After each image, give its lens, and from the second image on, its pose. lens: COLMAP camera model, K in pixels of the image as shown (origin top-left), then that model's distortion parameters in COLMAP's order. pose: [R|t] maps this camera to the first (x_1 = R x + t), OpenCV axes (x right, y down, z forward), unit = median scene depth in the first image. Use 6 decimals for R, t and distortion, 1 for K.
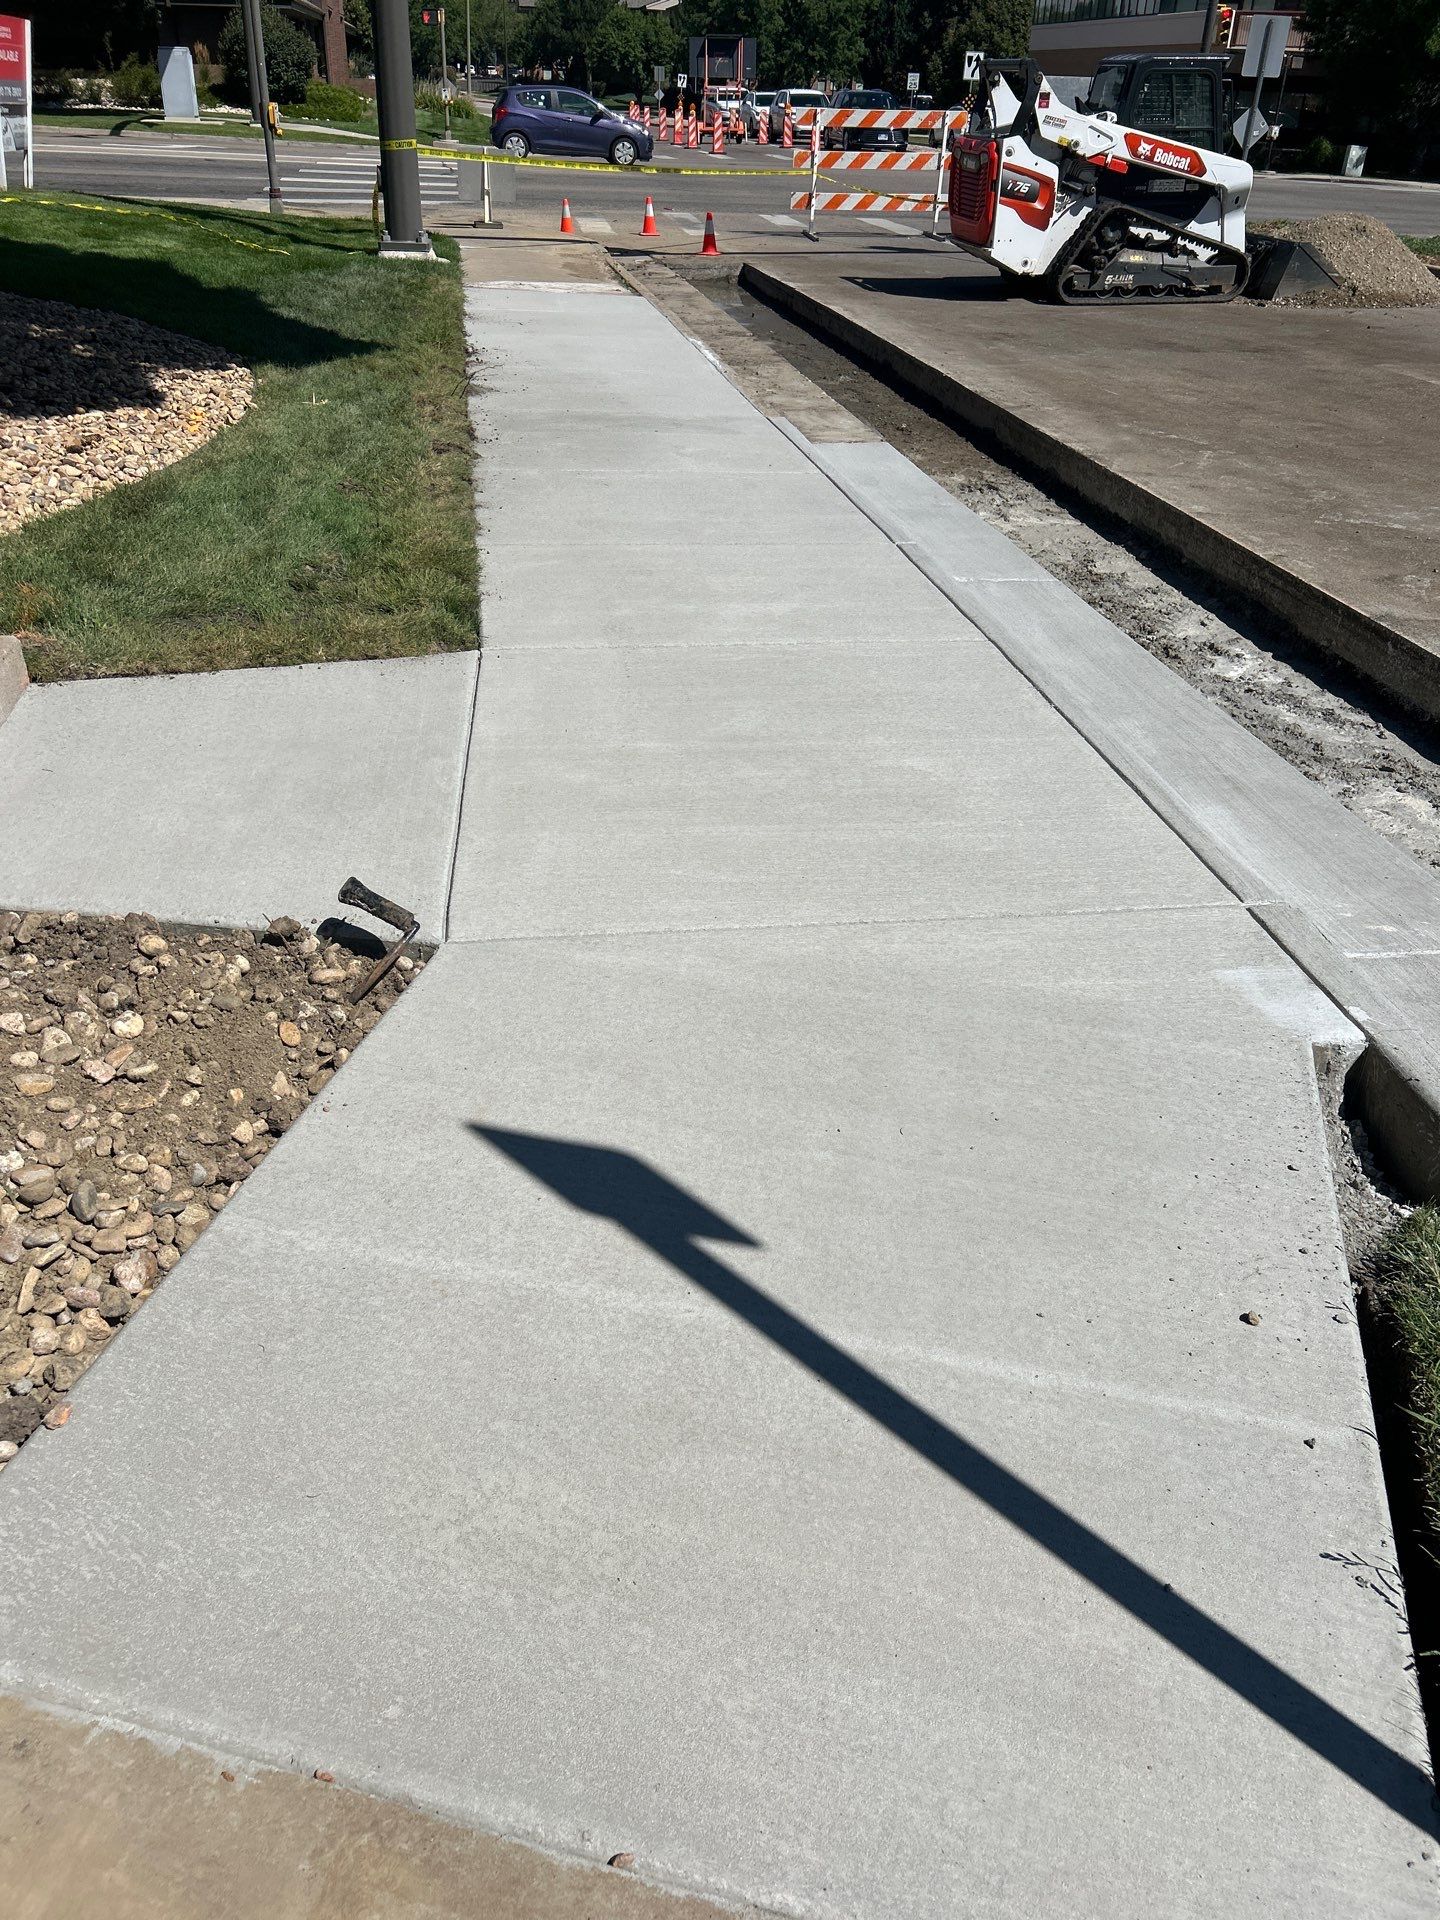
lens RADIAL K [[1430.1, 0, 707.4], [0, 1430.1, 953.5], [0, 0, 1]] dist [0.087173, -0.105486]
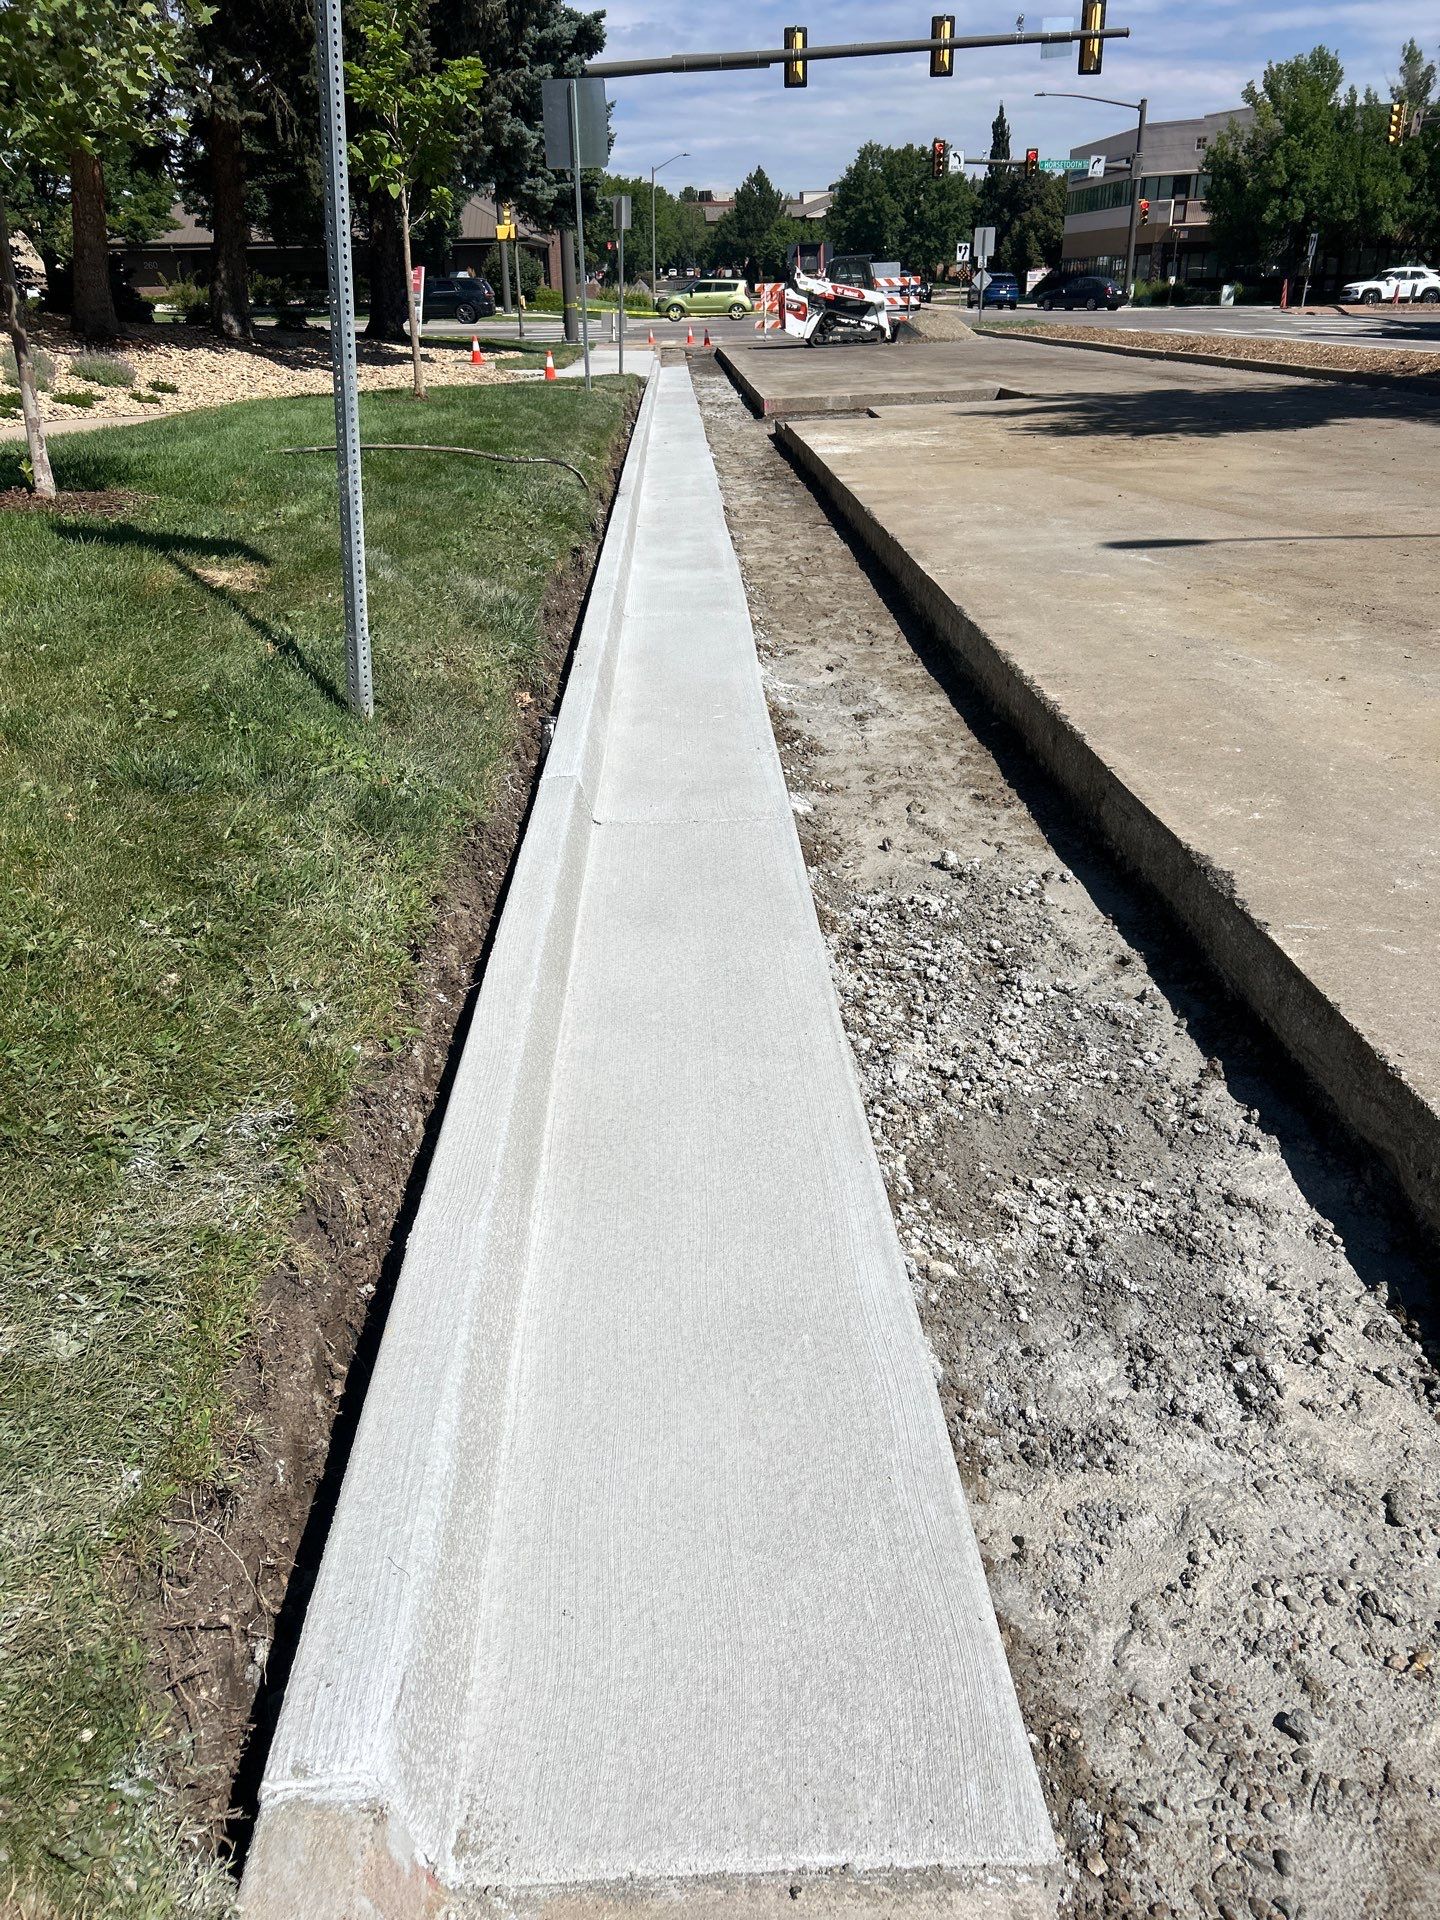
lens RADIAL K [[1452.0, 0, 726.3], [0, 1452.0, 963.8], [0, 0, 1]] dist [0.002503, -0.005100]
pose [[0.991969, -0.003418, -0.126432, 0.411737], [-0.008723, 0.995405, -0.095354, 0.909994], [0.126177, 0.095691, 0.987382, -1.502079]]
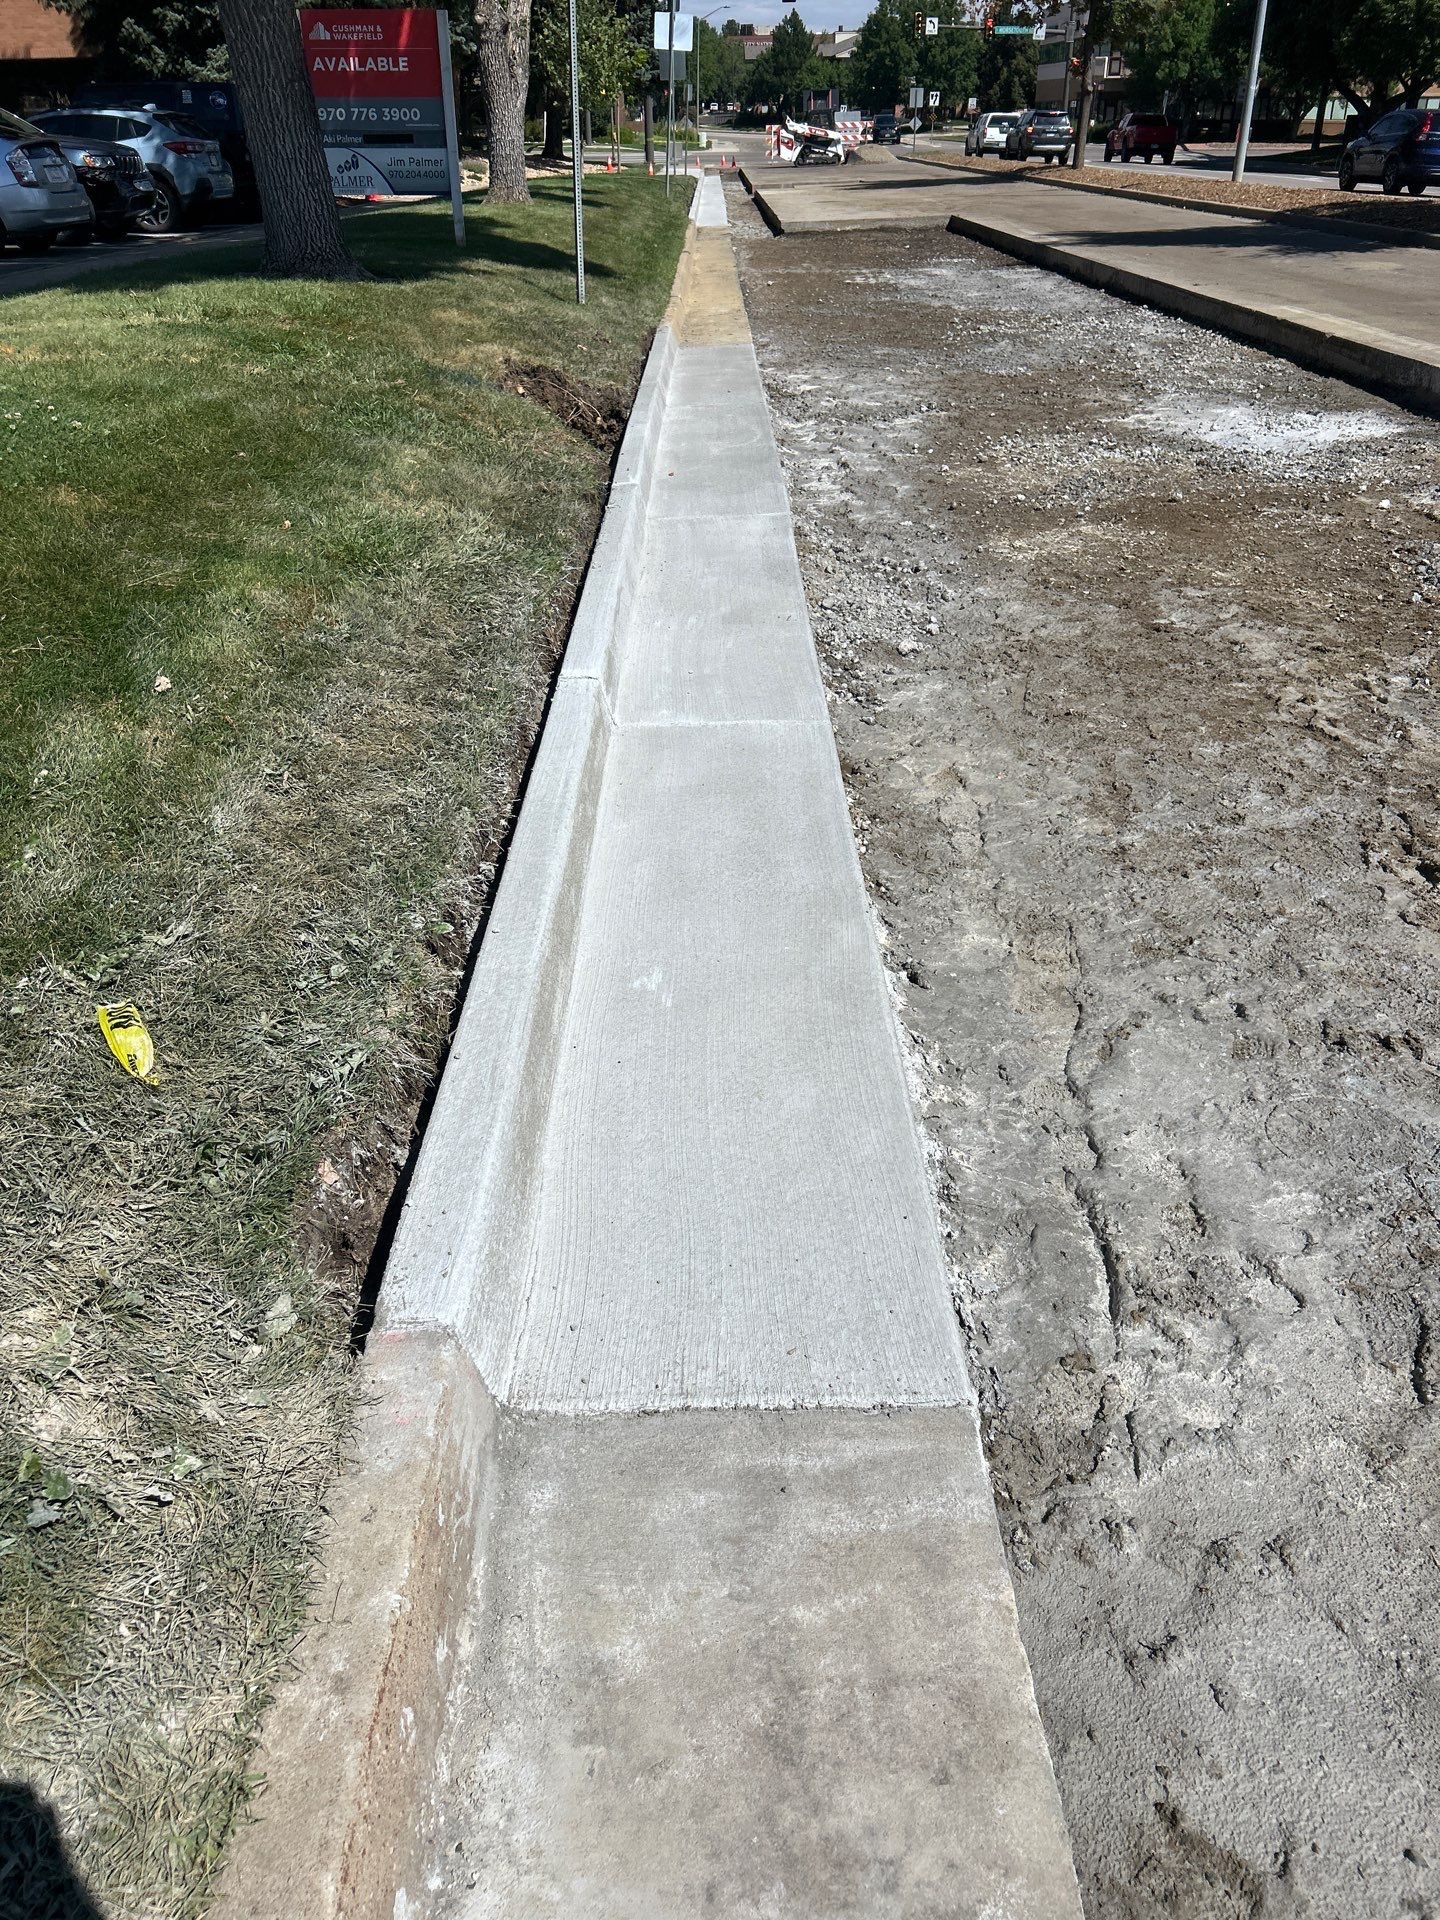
lens RADIAL K [[1430.1, 0, 707.4], [0, 1430.1, 953.5], [0, 0, 1]] dist [0.087173, -0.105486]
pose [[0.987534, 0.033150, -0.153874, 0.720628], [-0.035218, 0.999322, -0.010738, 1.947726], [0.153414, 0.016023, 0.988032, -3.282549]]
